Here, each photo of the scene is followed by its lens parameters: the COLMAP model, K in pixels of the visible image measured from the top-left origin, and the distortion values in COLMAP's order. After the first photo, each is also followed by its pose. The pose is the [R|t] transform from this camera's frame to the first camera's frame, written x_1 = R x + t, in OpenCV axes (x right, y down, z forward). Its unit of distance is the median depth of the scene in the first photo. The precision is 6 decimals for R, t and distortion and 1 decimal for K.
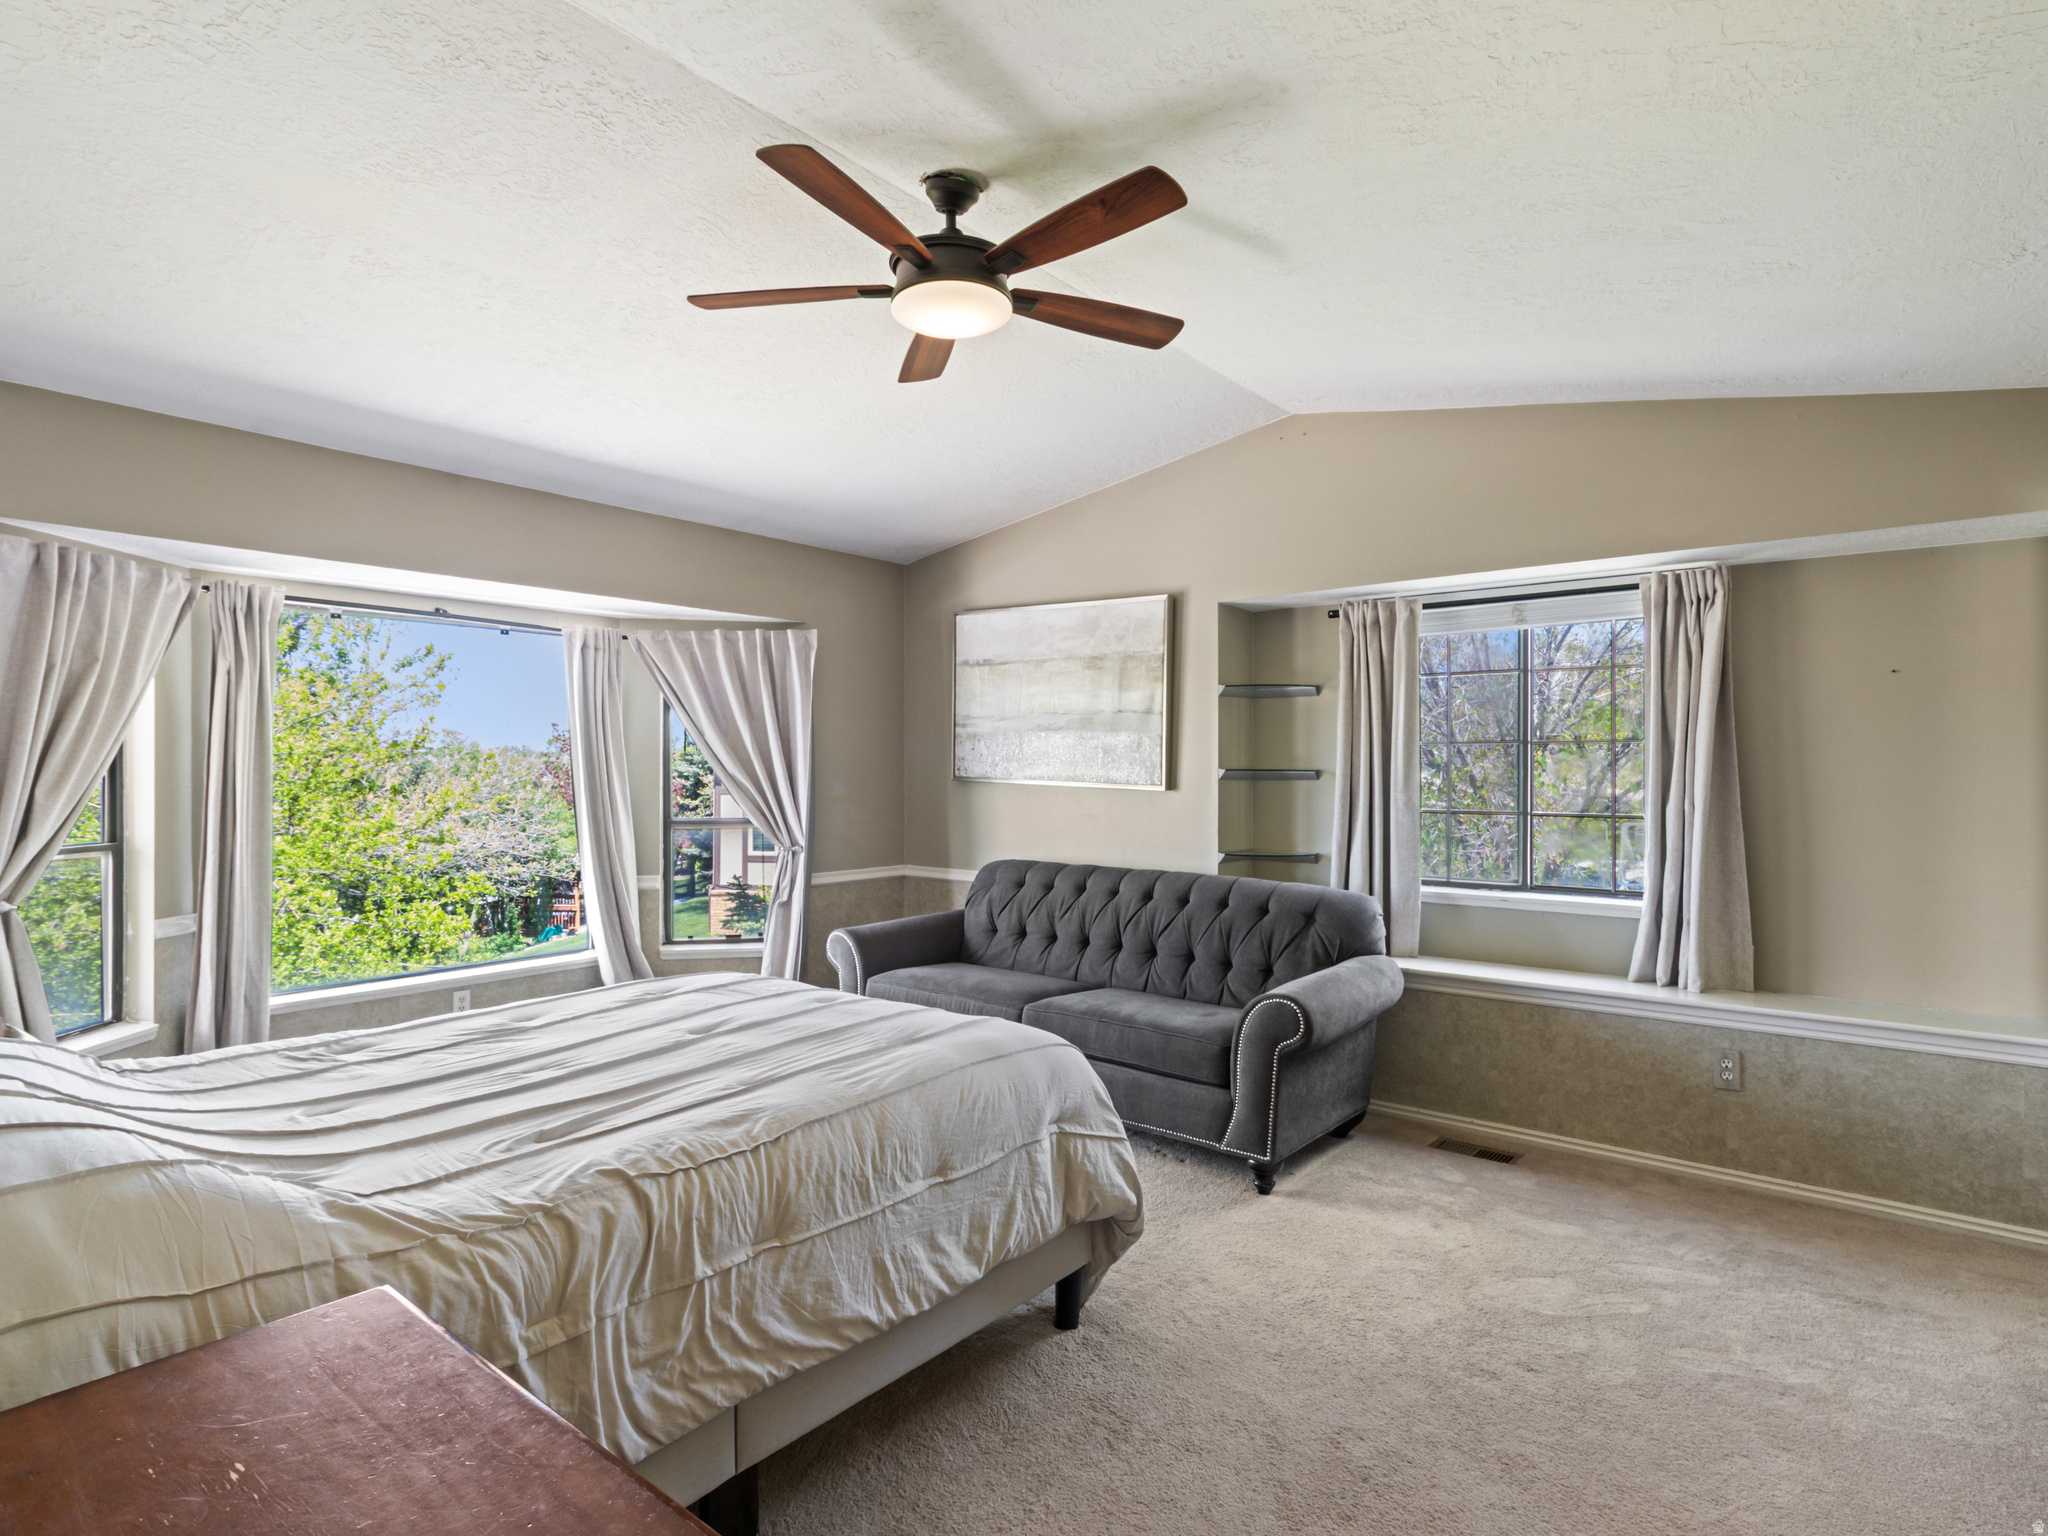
lens RADIAL K [[1084.3, 0, 1028.9], [0, 1084.3, 765.7], [0, 0, 1]] dist [0.001134, 0.001883]
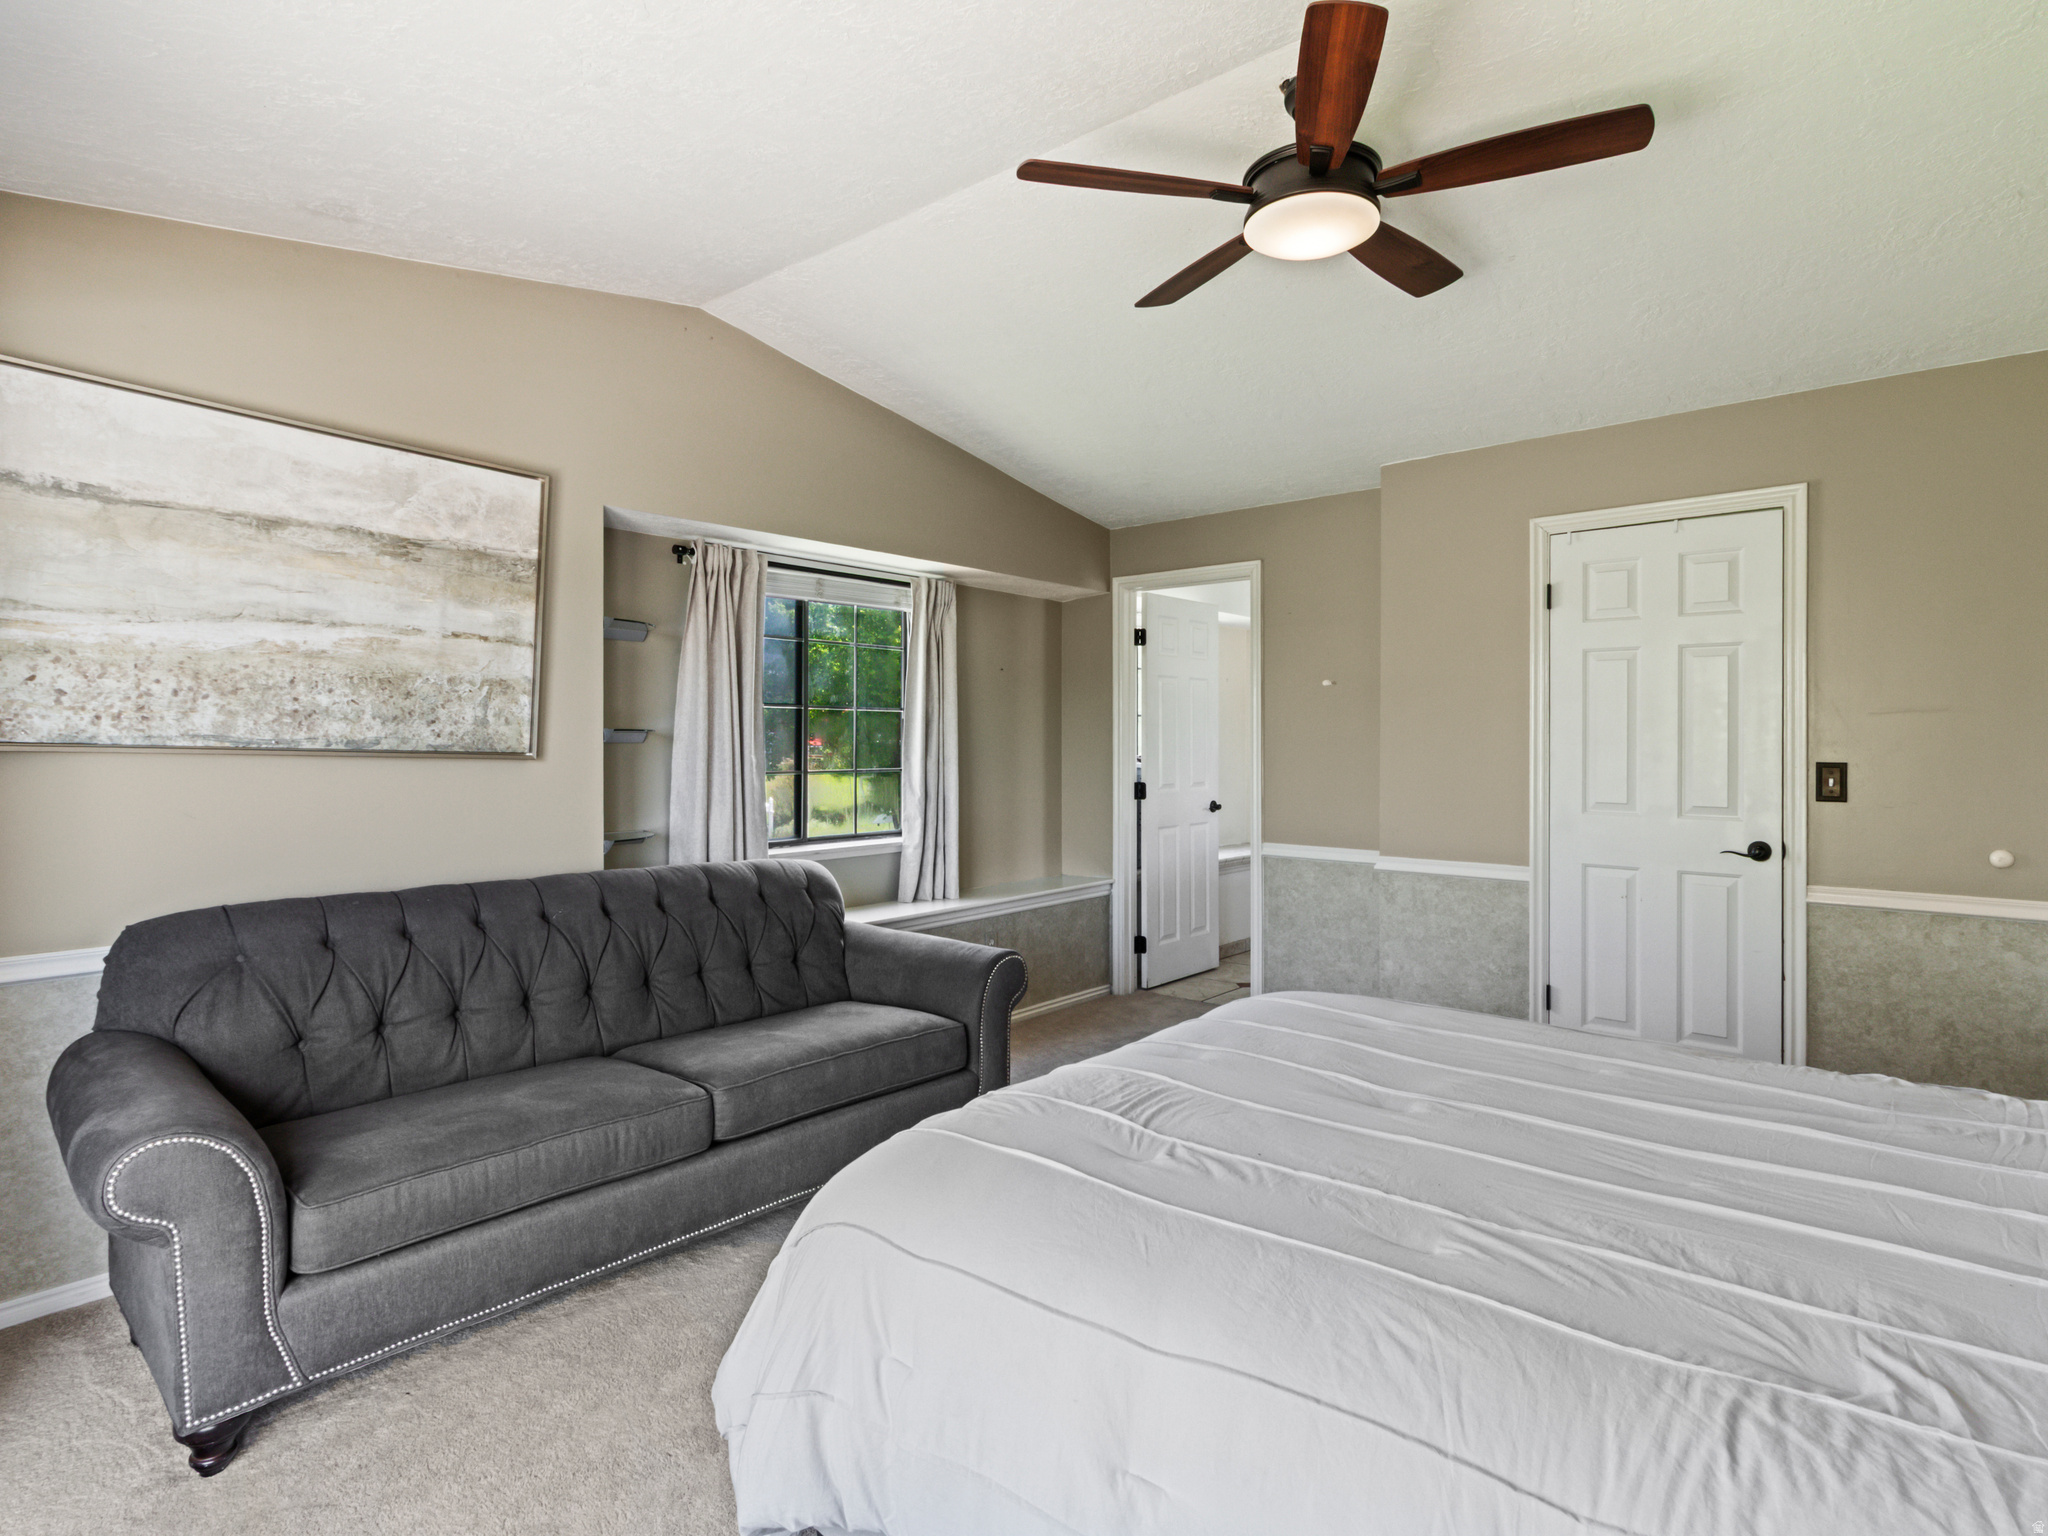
lens RADIAL K [[1084.3, 0, 1023.4], [0, 1084.3, 756.9], [0, 0, 1]] dist [0.001134, 0.001883]
pose [[0.018789, -0.019882, 0.999626, -0.545892], [-0.003623, 0.999794, 0.019953, 0.006199], [-0.999817, -0.003996, 0.018713, 0.667703]]
